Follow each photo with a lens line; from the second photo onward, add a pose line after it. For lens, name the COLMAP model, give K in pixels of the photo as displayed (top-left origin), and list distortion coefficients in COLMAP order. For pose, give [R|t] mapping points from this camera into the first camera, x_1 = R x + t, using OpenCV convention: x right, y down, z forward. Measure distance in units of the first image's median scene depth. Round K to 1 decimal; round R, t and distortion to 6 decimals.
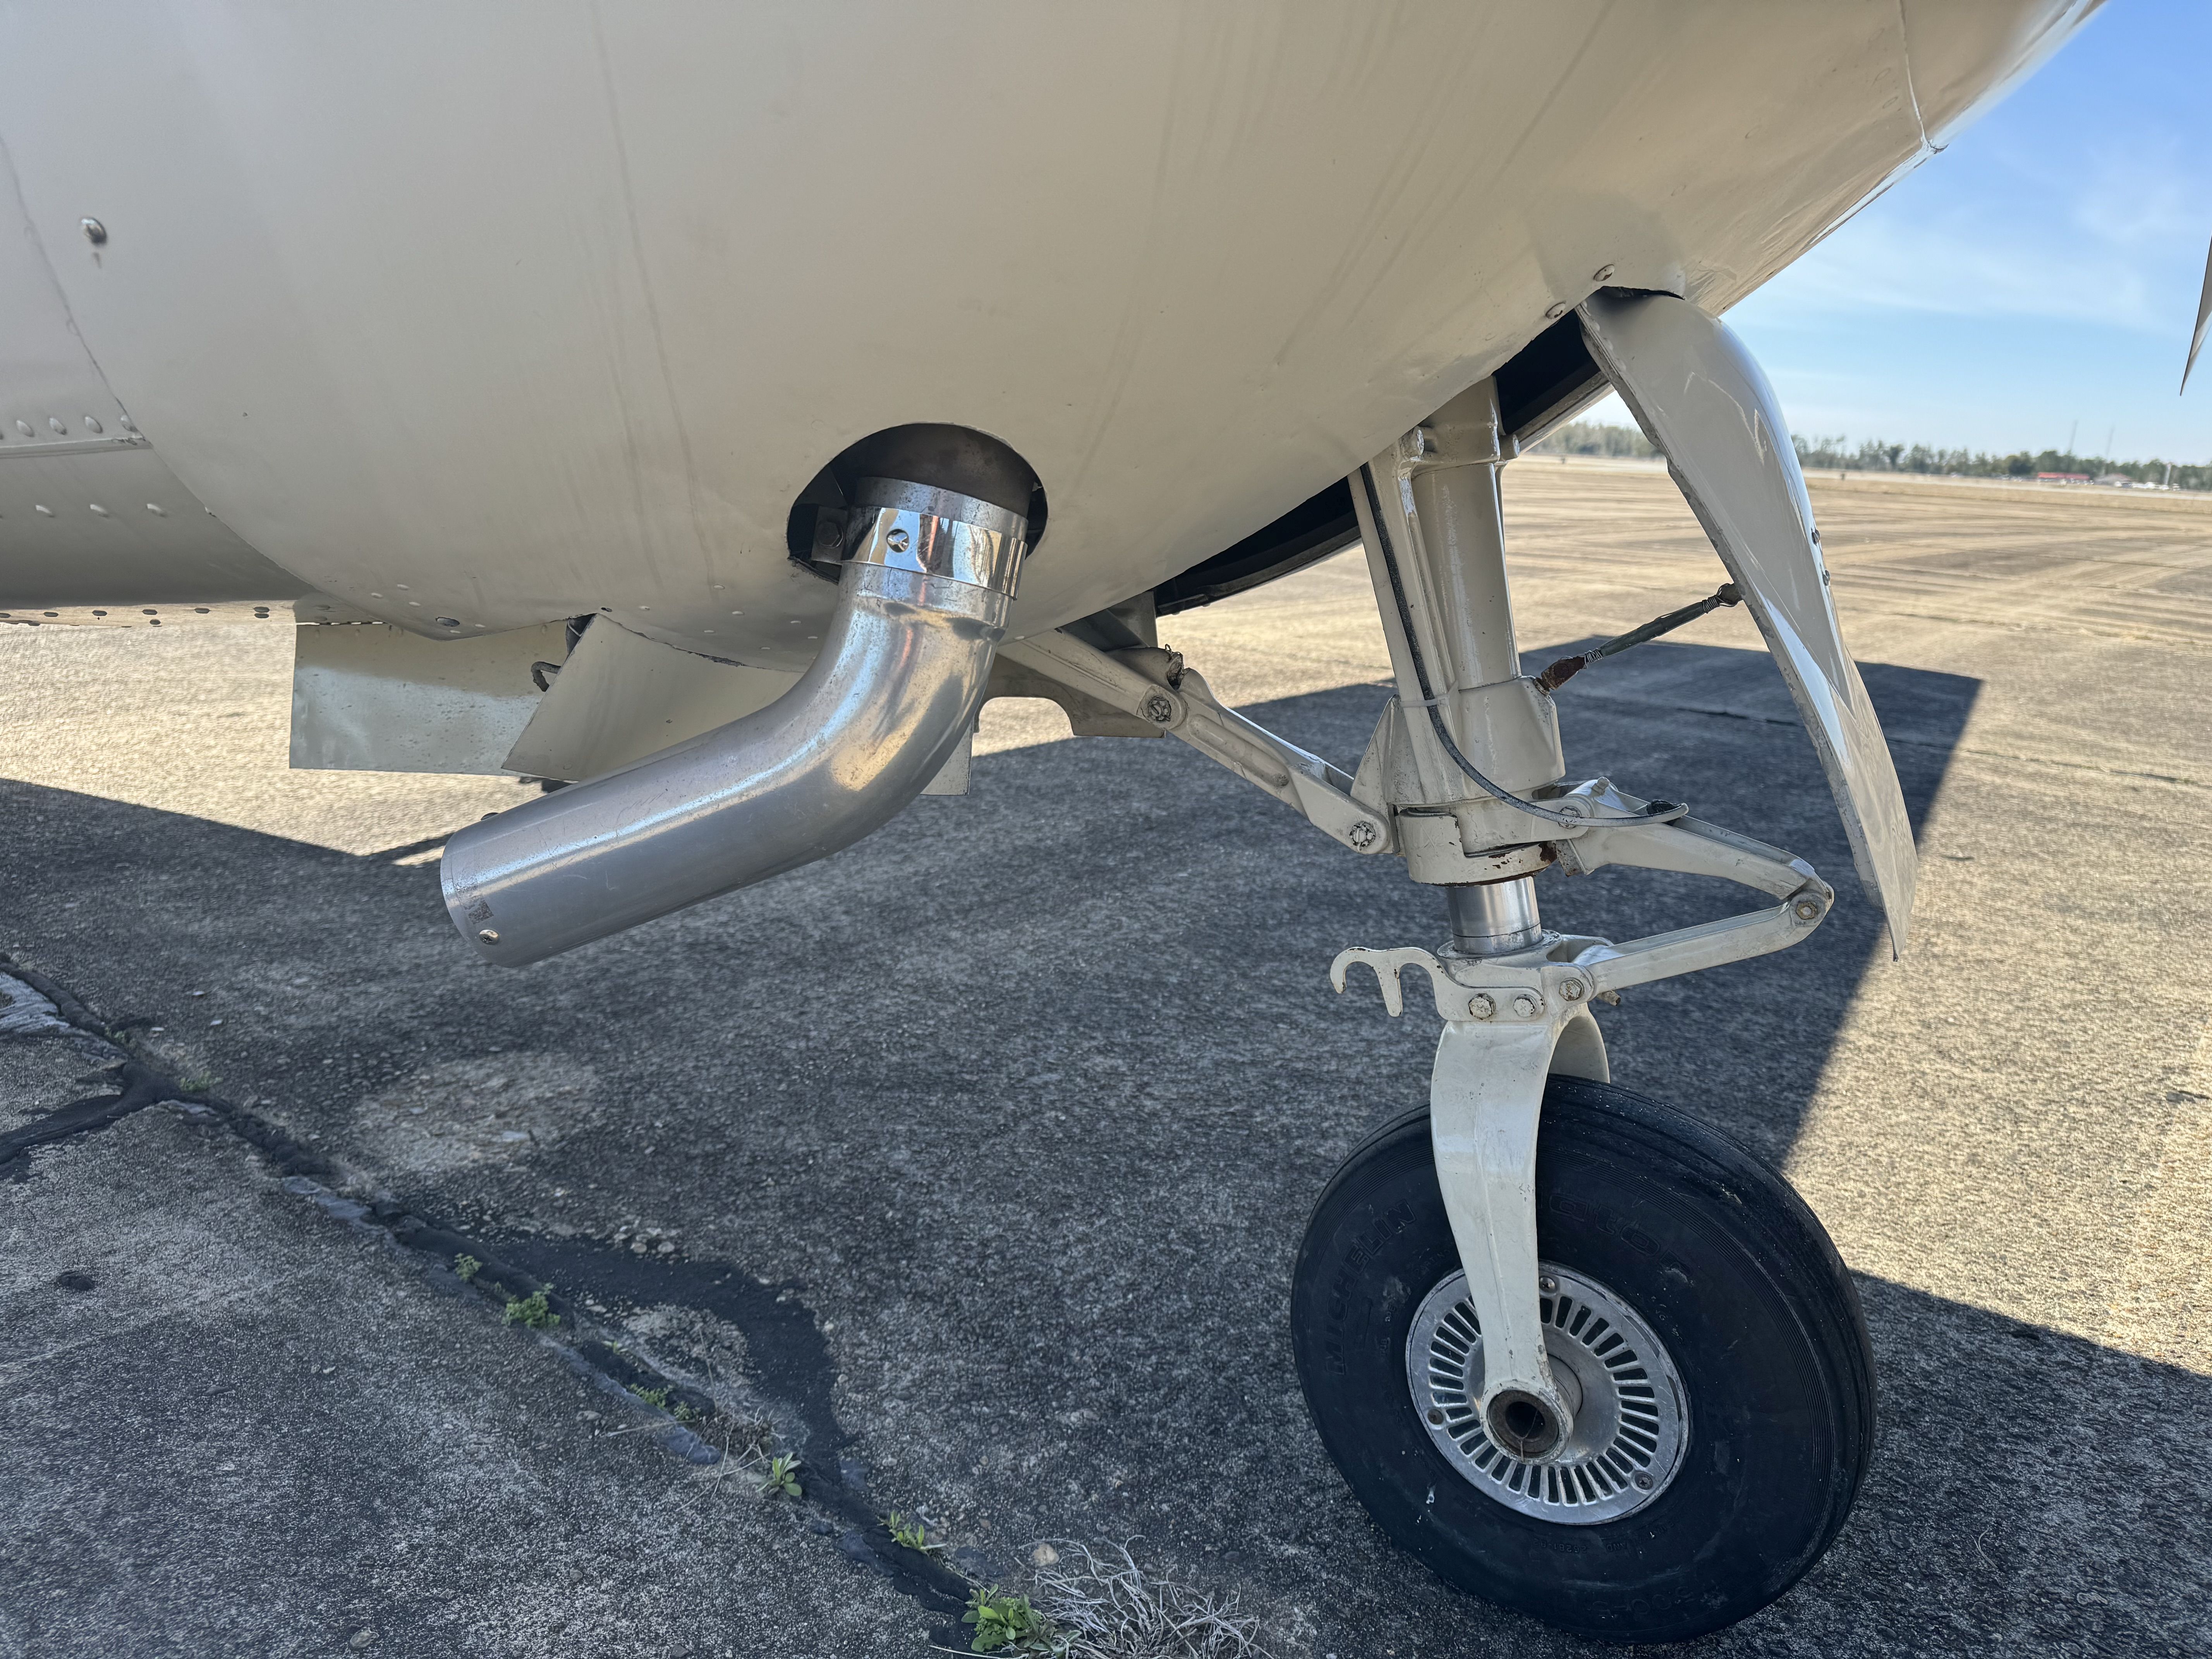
lens RADIAL K [[1600.6, 0, 1106.0], [0, 1600.6, 829.5], [0, 0, 1]] dist [-0.004171, -0.002895]
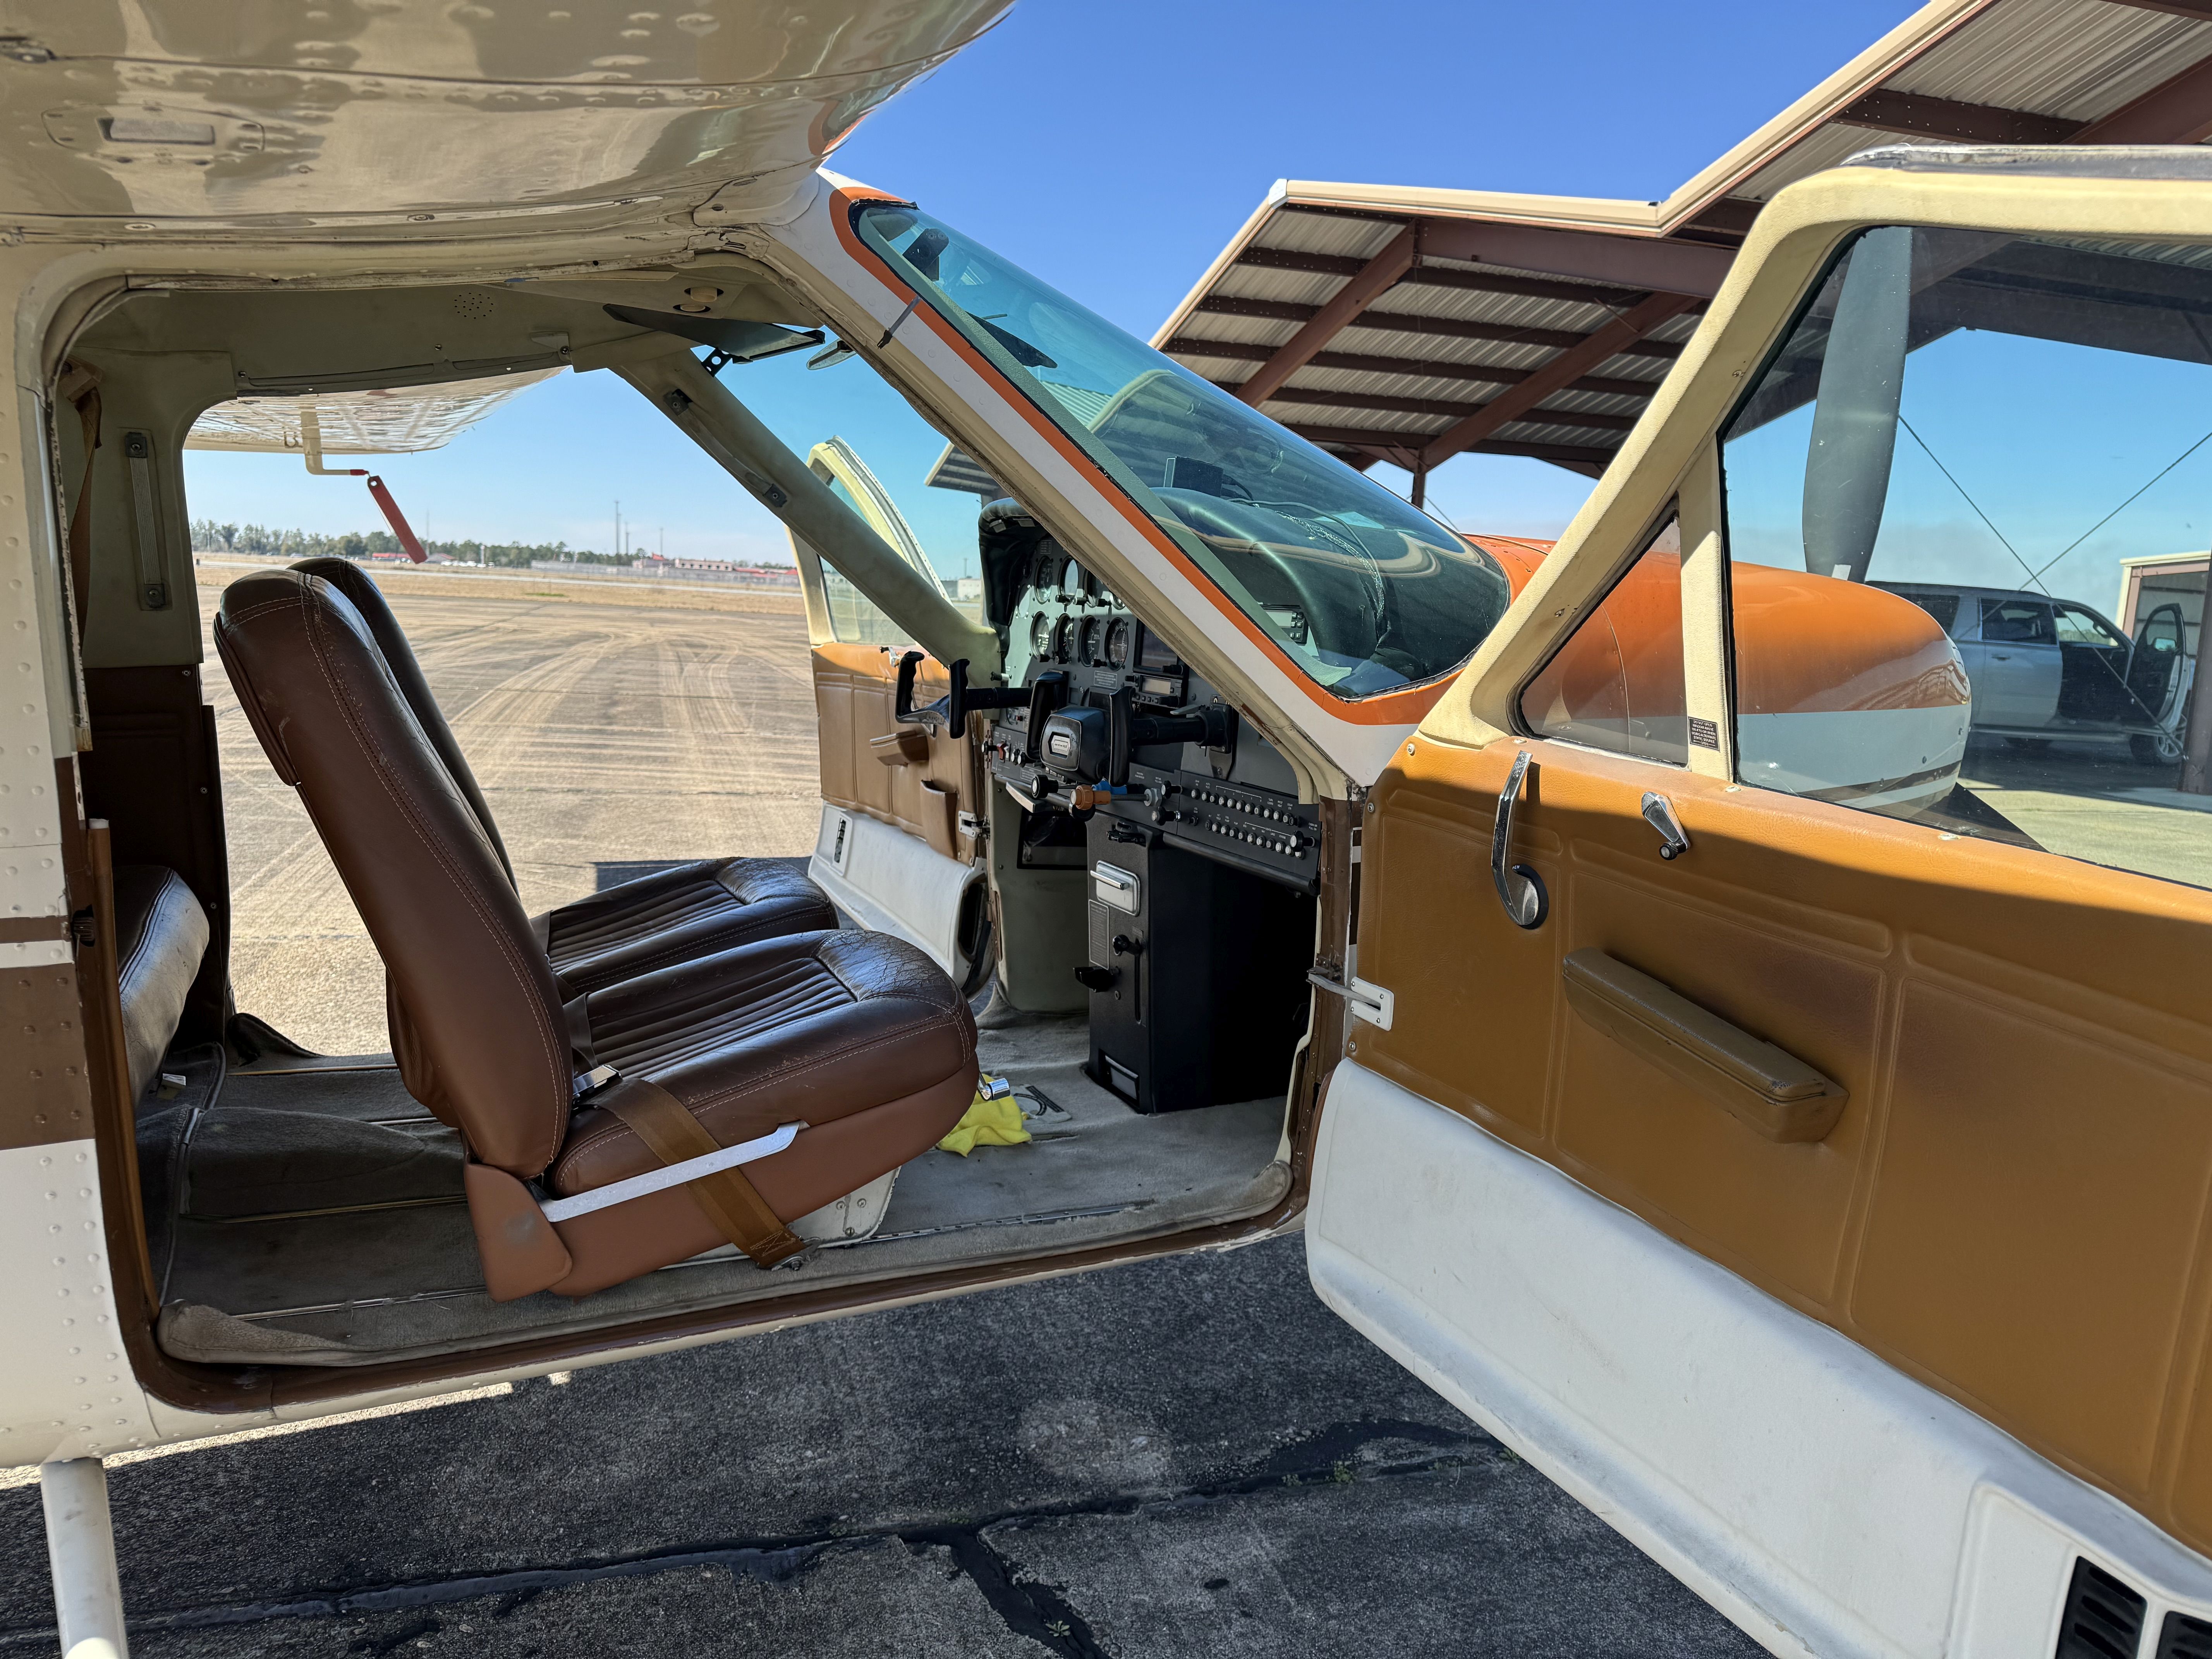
lens RADIAL K [[1600.6, 0, 1106.0], [0, 1600.6, 829.5], [0, 0, 1]] dist [-0.004171, -0.002895]
pose [[0.573035, -0.142946, 0.806968, -1.698756], [0.176154, 0.983139, 0.049064, -0.539008], [-0.800375, 0.114035, 0.588554, -0.025158]]
